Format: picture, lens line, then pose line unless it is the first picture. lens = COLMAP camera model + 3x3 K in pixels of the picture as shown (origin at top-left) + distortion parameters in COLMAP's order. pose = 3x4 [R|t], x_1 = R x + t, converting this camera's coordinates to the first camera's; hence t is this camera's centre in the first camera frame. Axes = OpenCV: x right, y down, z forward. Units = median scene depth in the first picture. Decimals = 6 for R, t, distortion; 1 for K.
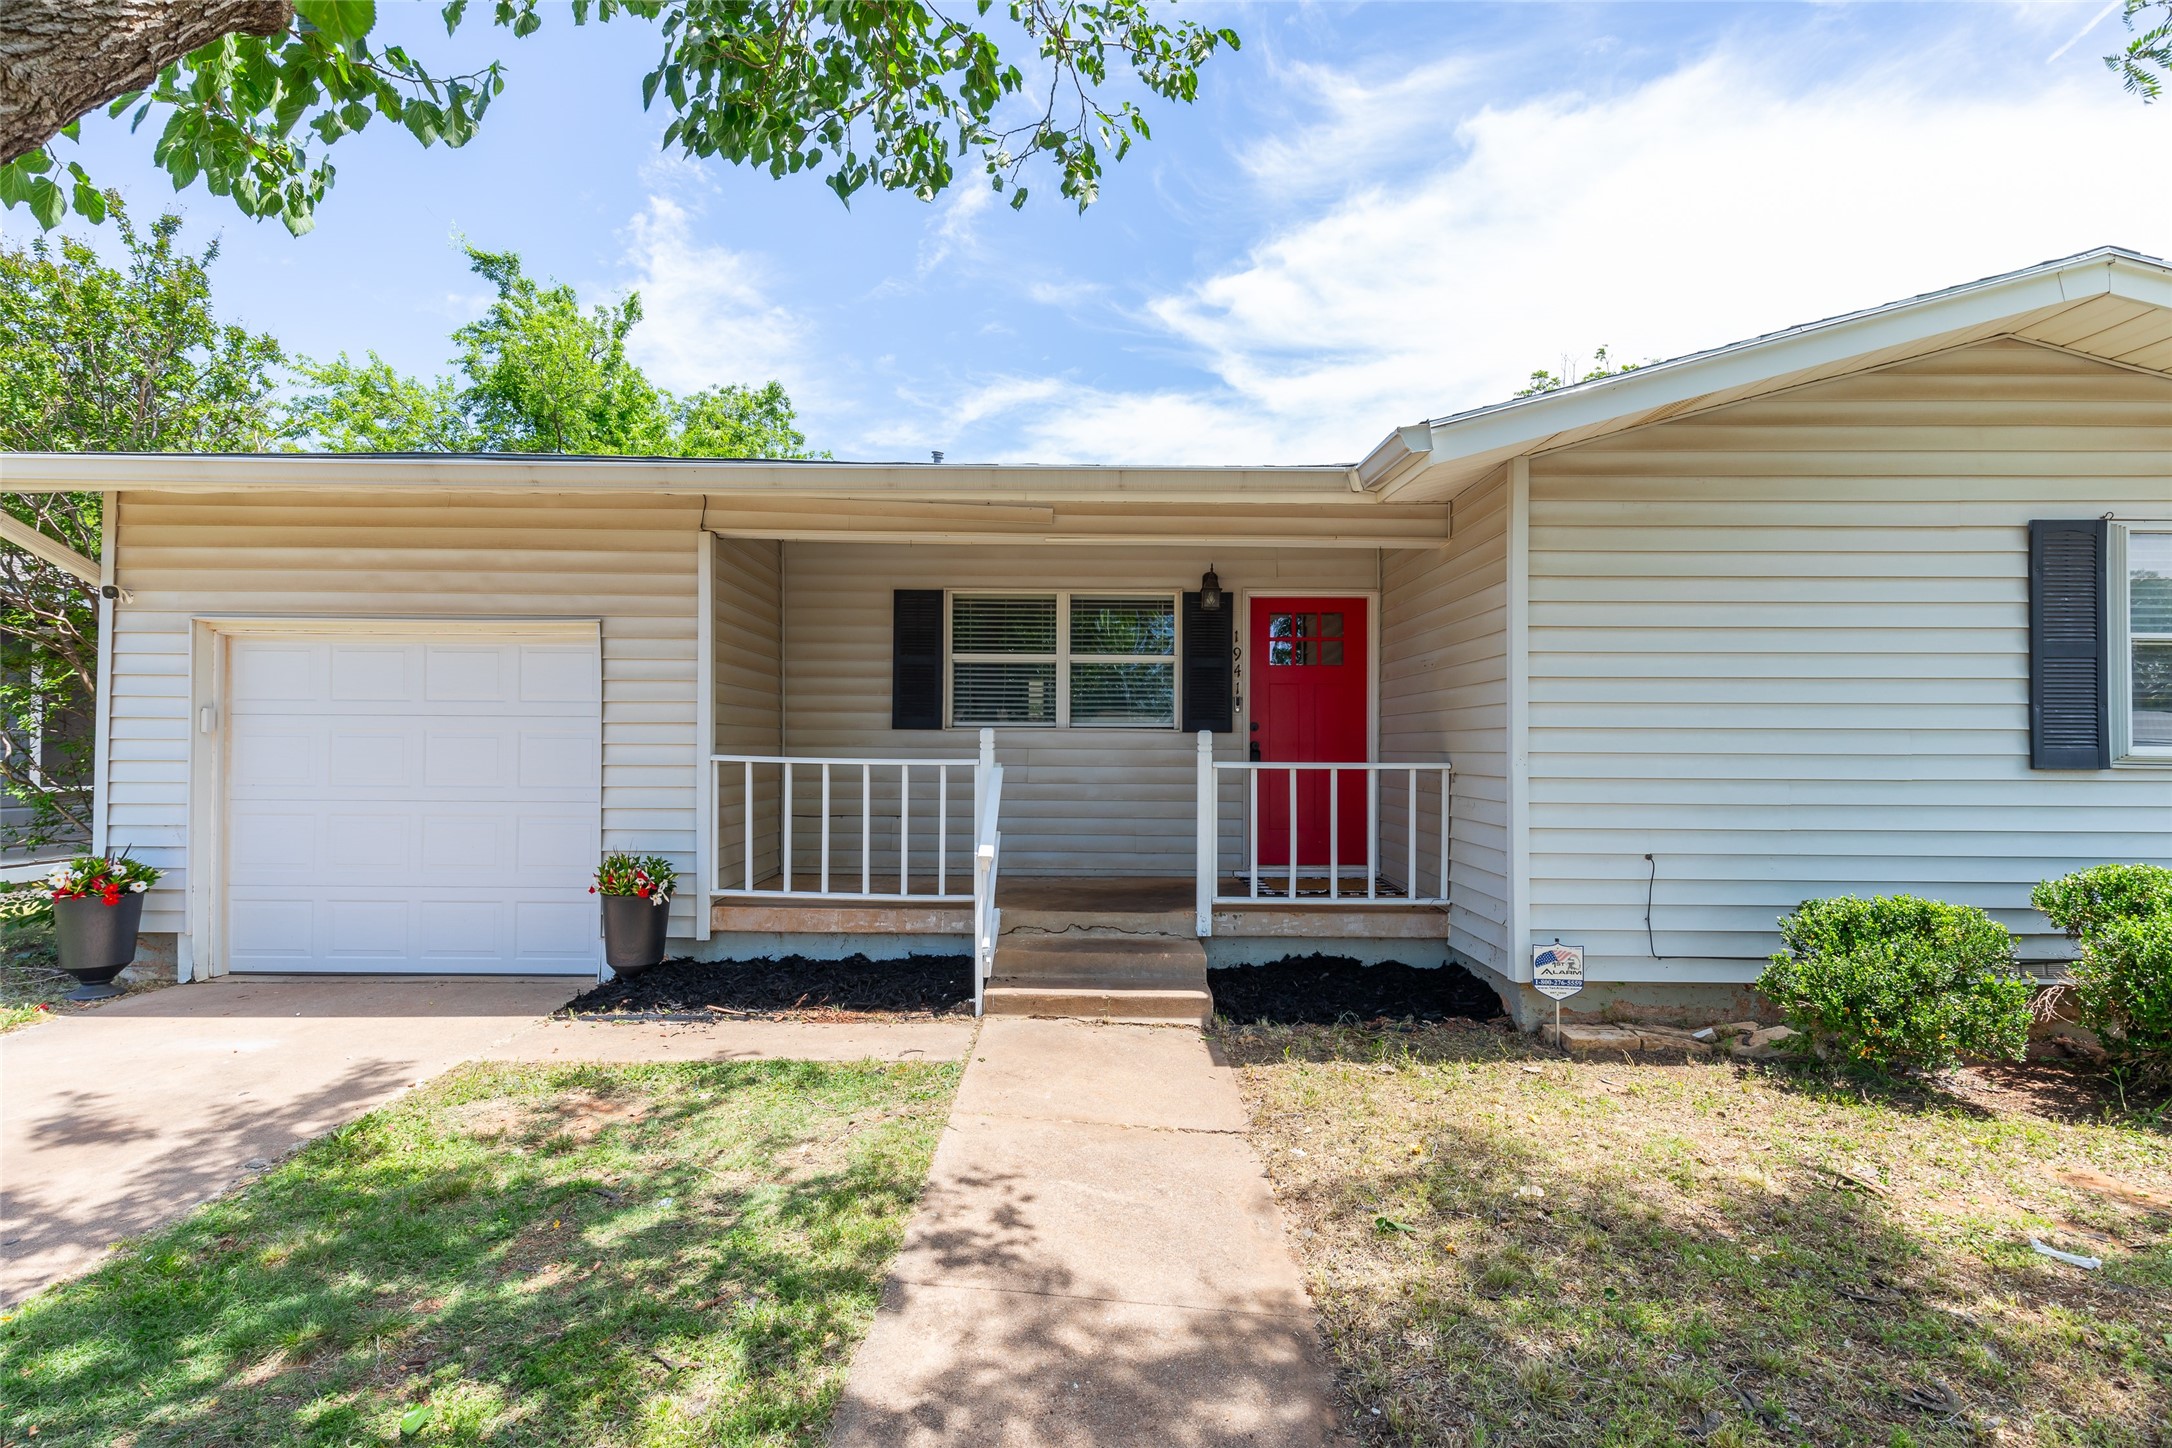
lens RADIAL K [[1013.2, 0, 1122.4], [0, 1013.2, 728.0], [0, 0, 1]] dist [0.005886, -0.000162]
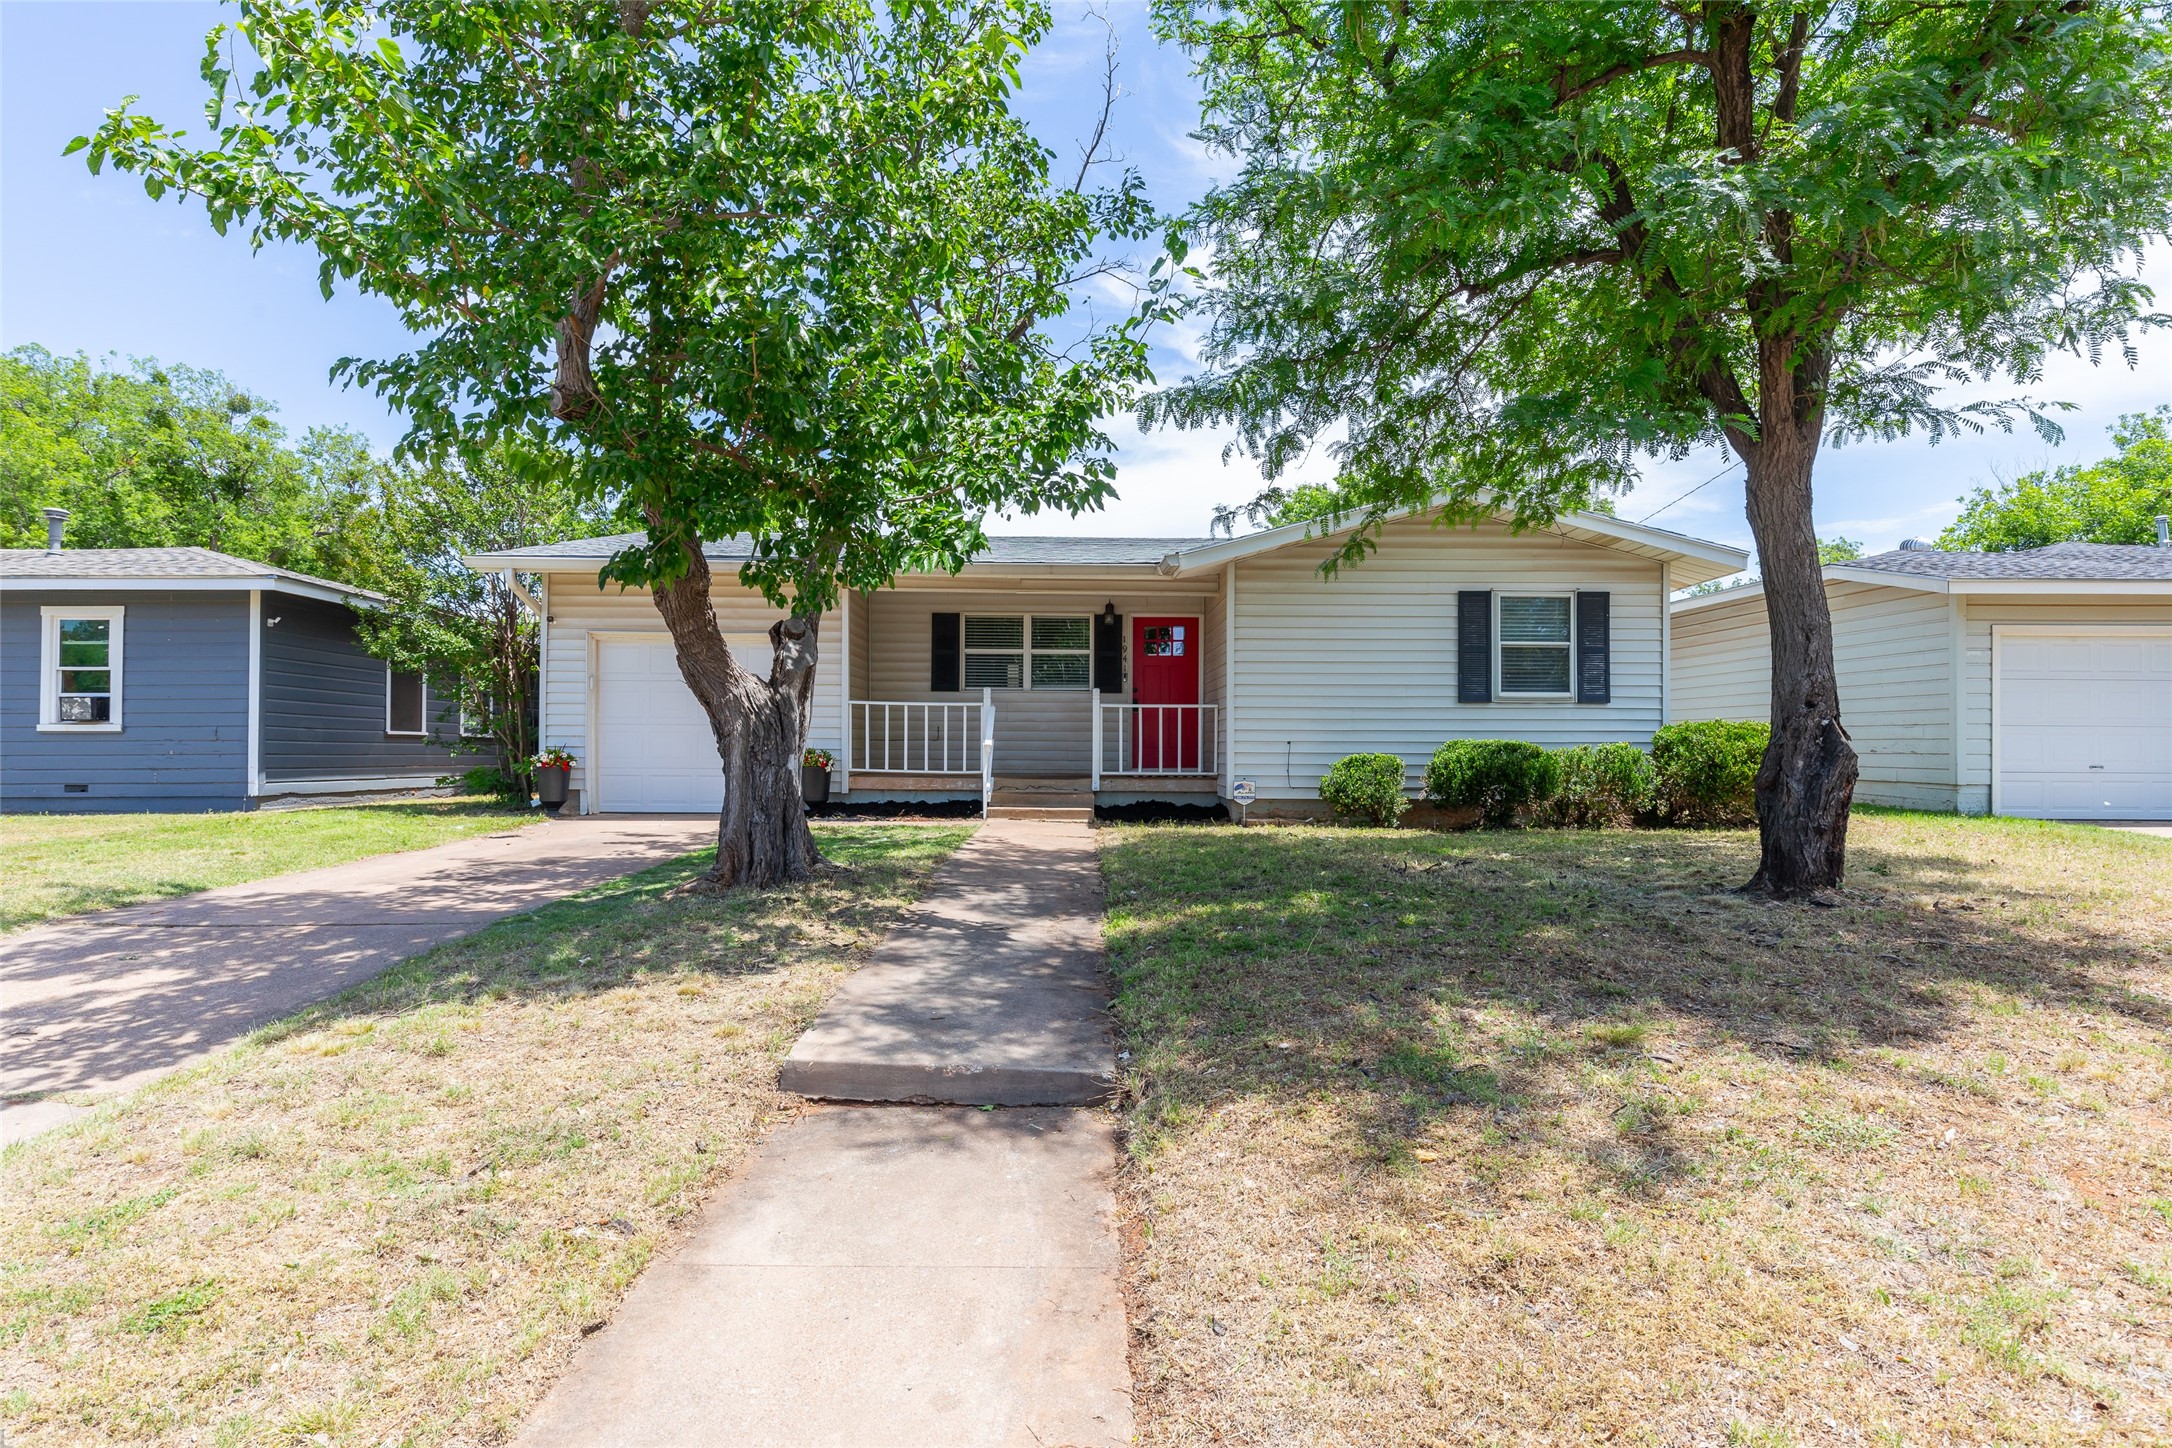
lens RADIAL K [[1234.4, 0, 1117.4], [0, 1234.4, 731.0], [0, 0, 1]] dist [-0.002641, -0.000781]
pose [[0.999994, 0.000703, -0.003513, 0.130661], [-0.000702, 1.000000, 0.000121, 0.085799], [0.003513, -0.000118, 0.999994, -1.423917]]
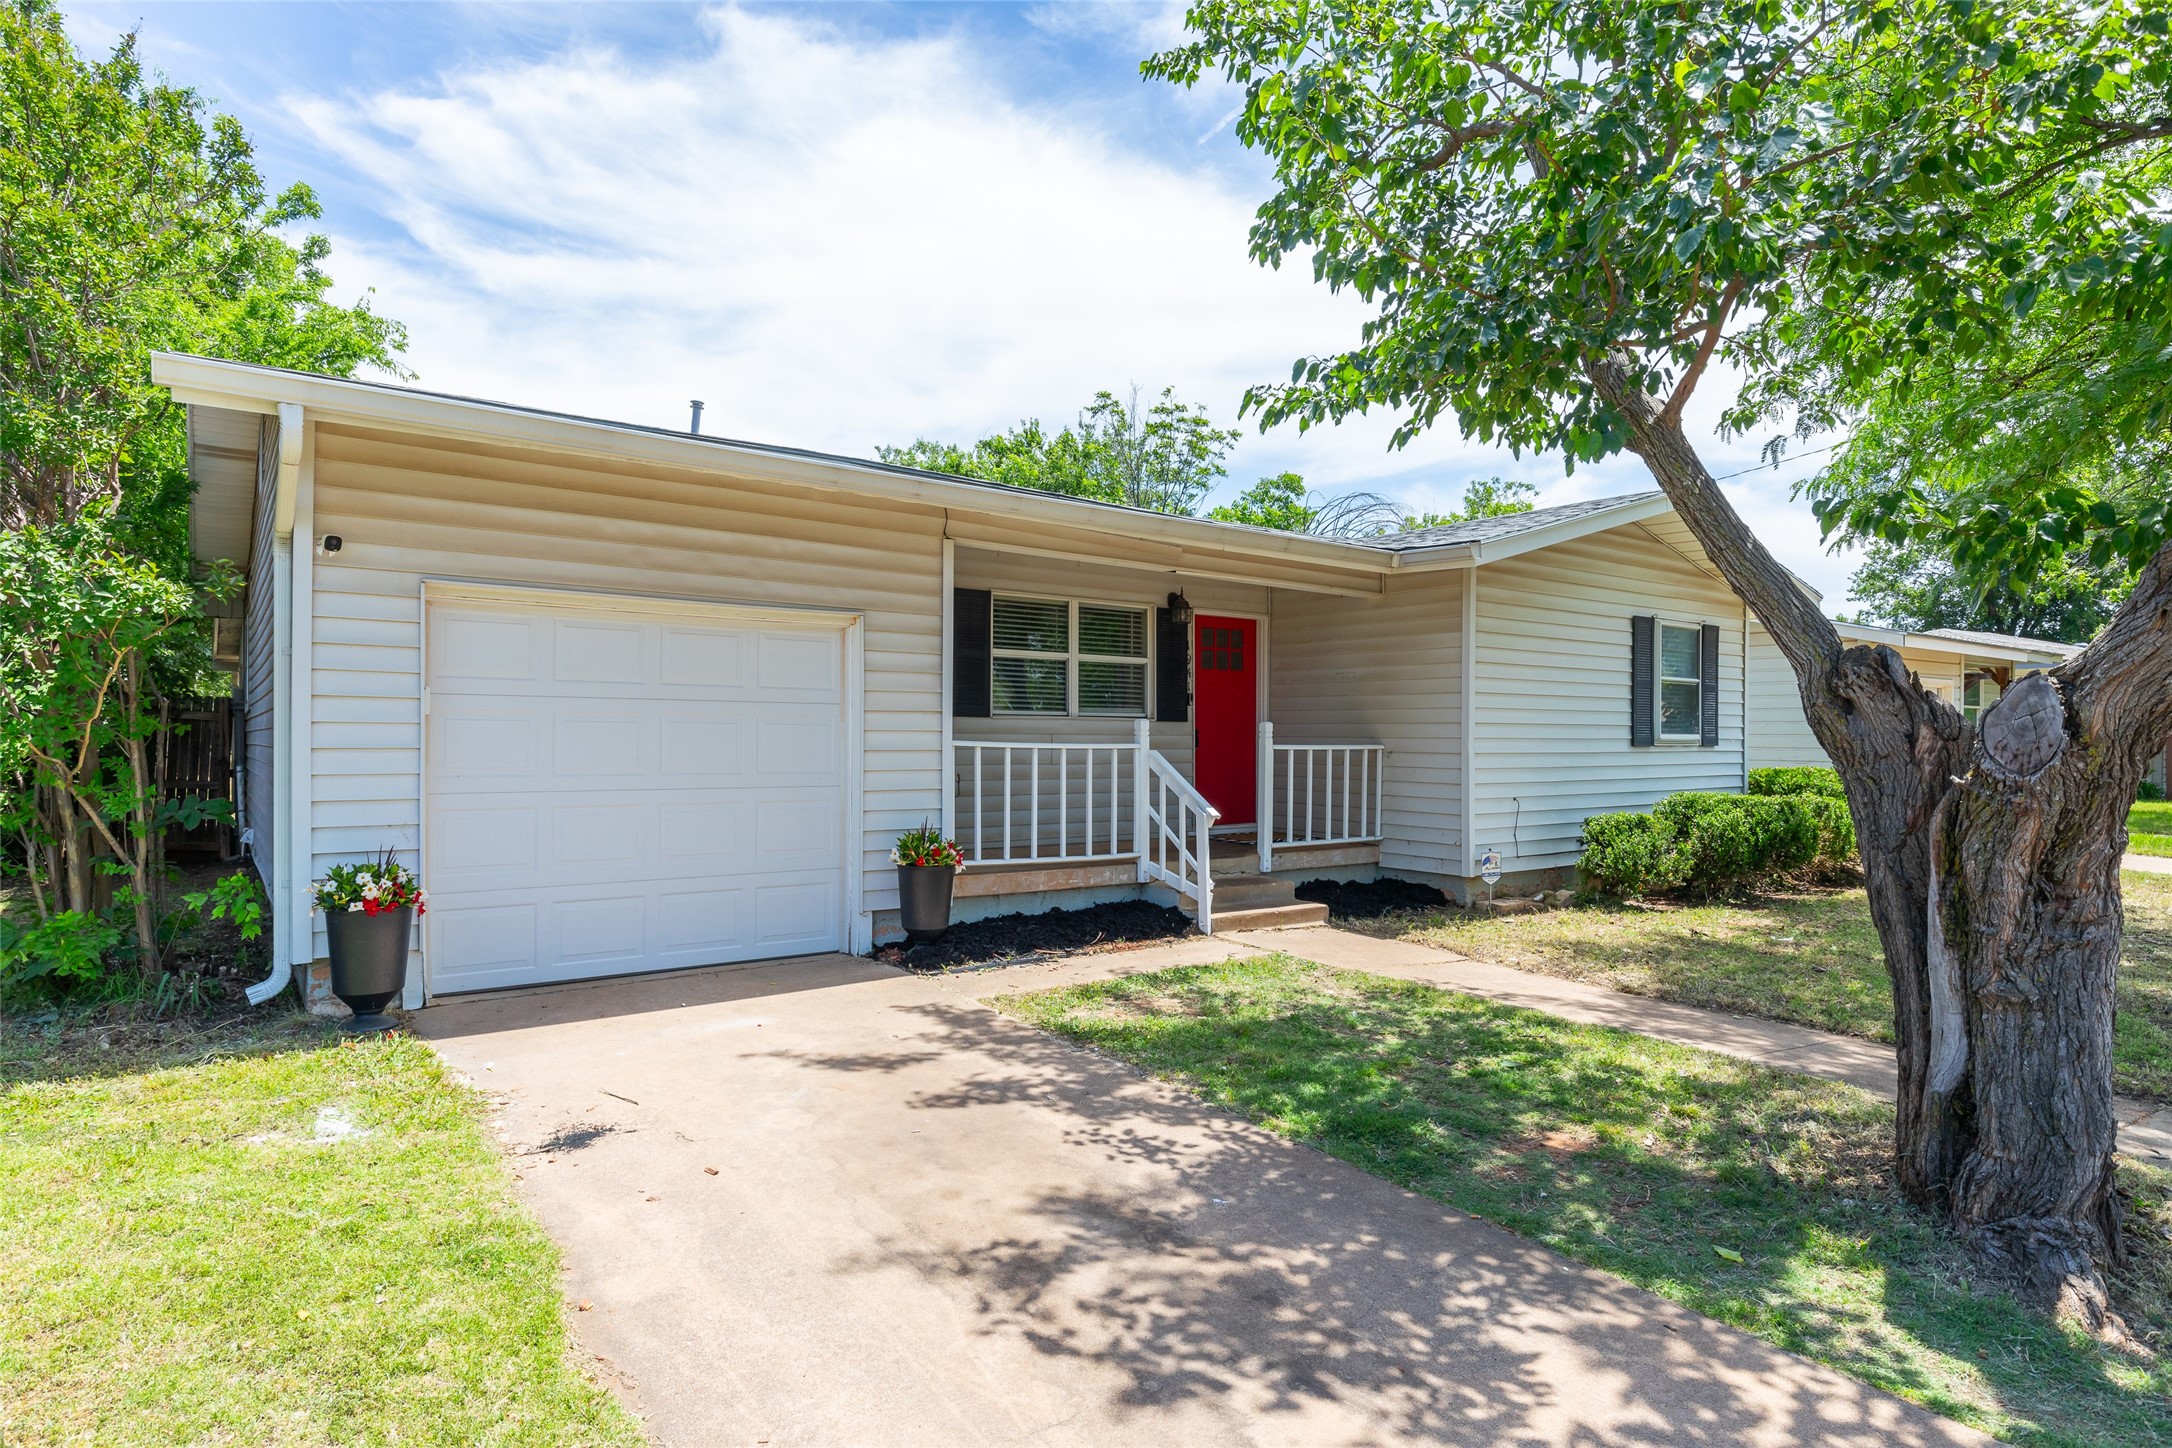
lens RADIAL K [[1304.1, 0, 1120.6], [0, 1304.1, 723.2], [0, 0, 1]] dist [0.003850, 0.001235]
pose [[0.765686, 0.006057, 0.643186, -1.190010], [-0.015139, 0.999848, 0.008606, -0.008020], [-0.643036, -0.016327, 0.765662, -0.216904]]
